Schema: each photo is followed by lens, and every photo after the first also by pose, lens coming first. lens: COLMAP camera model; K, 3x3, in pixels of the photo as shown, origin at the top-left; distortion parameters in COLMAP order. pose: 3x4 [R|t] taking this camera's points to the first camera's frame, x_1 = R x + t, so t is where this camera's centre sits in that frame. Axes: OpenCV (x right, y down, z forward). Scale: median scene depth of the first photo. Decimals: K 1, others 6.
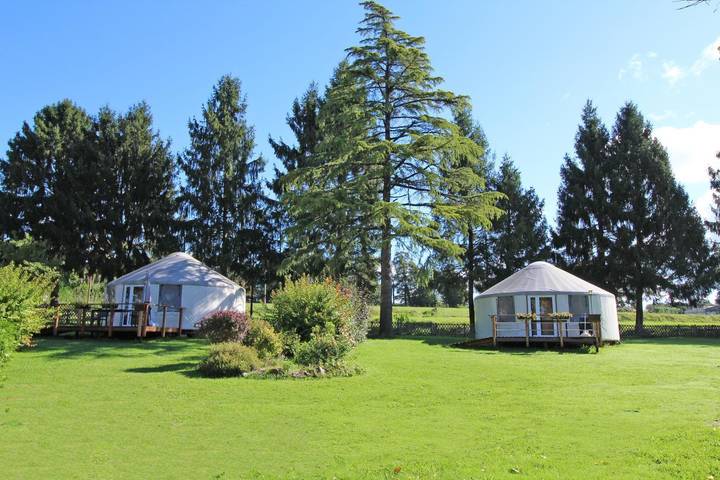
lens RADIAL K [[568.1, 0, 357.8], [0, 568.1, 223.3], [0, 0, 1]] dist [0.013460, 0.002713]
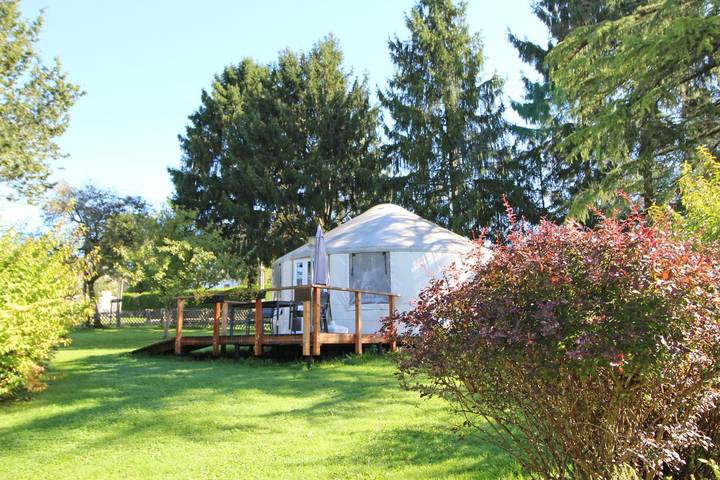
lens RADIAL K [[568.1, 0, 357.8], [0, 568.1, 223.3], [0, 0, 1]] dist [0.013460, 0.002713]
pose [[0.921517, -0.098990, -0.375509, -0.093162], [0.096219, 0.995016, -0.026175, 0.063060], [0.376229, -0.012010, 0.926449, 0.343369]]
